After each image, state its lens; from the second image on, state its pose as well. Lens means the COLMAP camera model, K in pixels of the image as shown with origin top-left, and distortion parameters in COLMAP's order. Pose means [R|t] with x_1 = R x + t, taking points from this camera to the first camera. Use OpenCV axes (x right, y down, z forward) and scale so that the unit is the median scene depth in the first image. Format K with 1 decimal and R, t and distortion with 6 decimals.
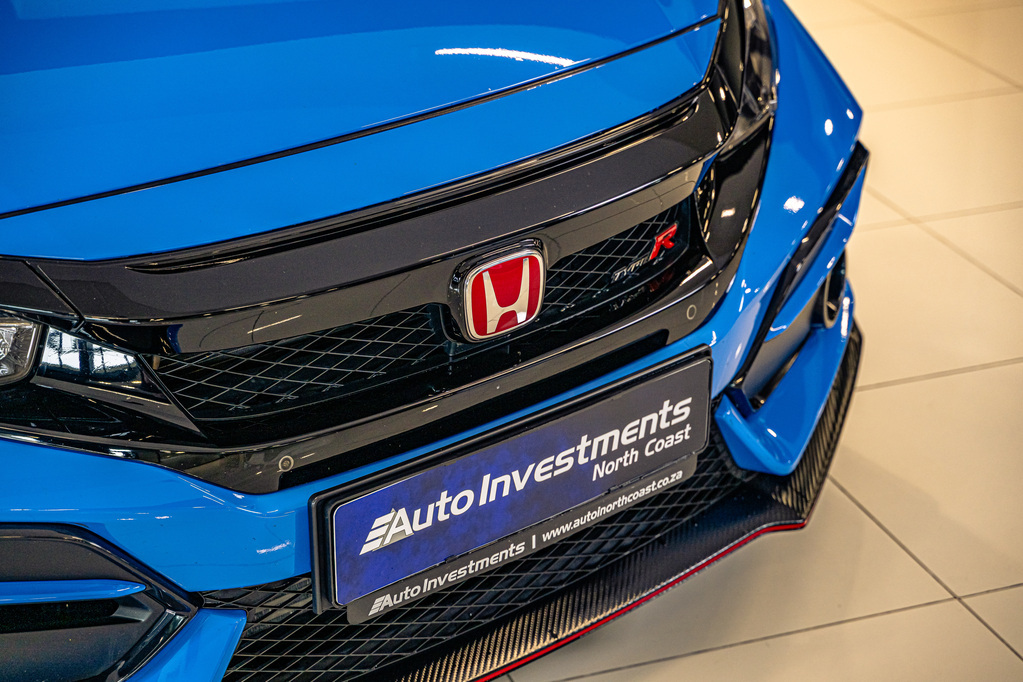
lens RADIAL K [[2217.4, 0, 511.5], [0, 2217.4, 341.0], [0, 0, 1]] dist [-0.004151, -0.031095]
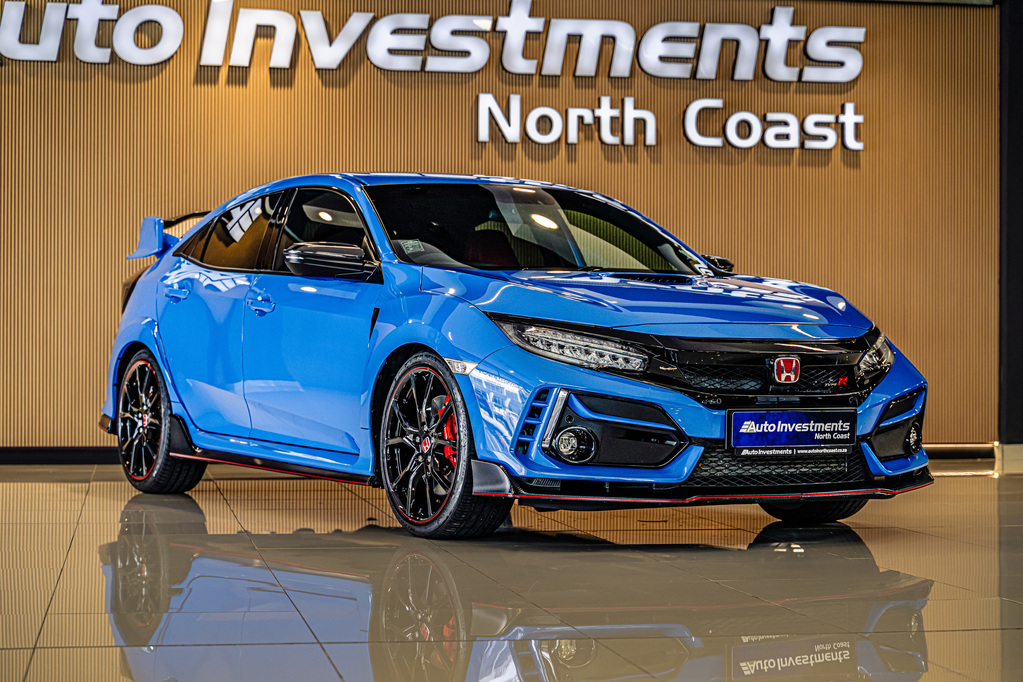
lens RADIAL K [[2217.4, 0, 511.5], [0, 2217.4, 341.0], [0, 0, 1]] dist [-0.004151, -0.031095]
pose [[0.985774, 0.014944, -0.167412, 0.140981], [-0.083872, 0.906901, -0.412912, 1.306971], [0.145656, 0.421079, 0.895252, -1.971376]]
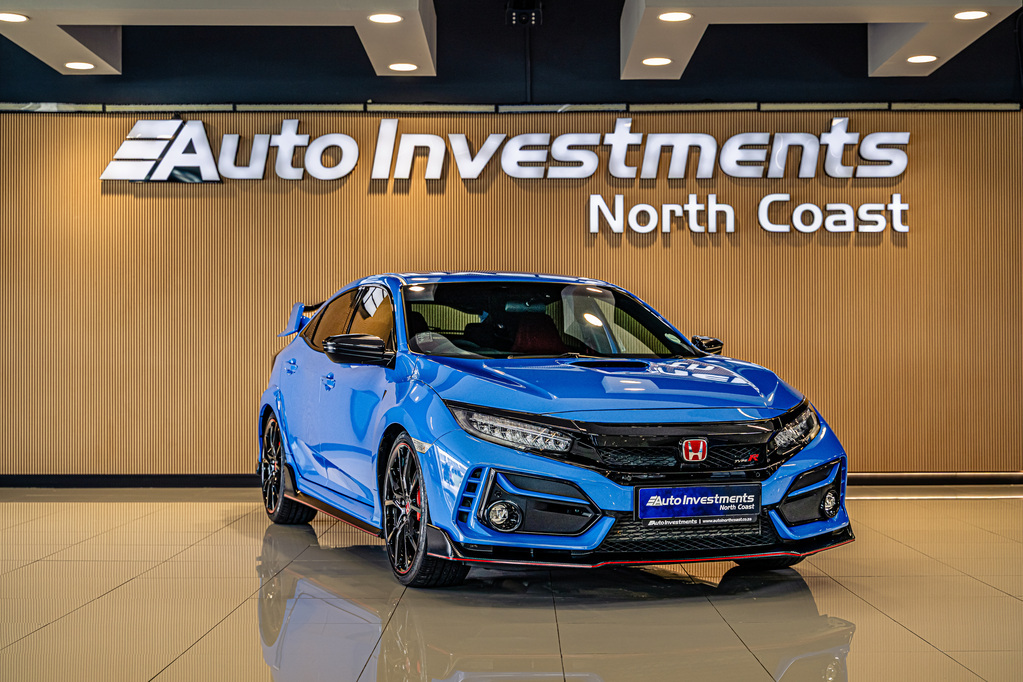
lens RADIAL K [[1605.0, 0, 511.5], [0, 1605.0, 341.0], [0, 0, 1]] dist [0.004069, -0.035799]
pose [[0.939365, 0.005450, -0.342877, 0.631895], [-0.150054, 0.905600, -0.396702, 0.930447], [0.308347, 0.424098, 0.851506, -1.478964]]
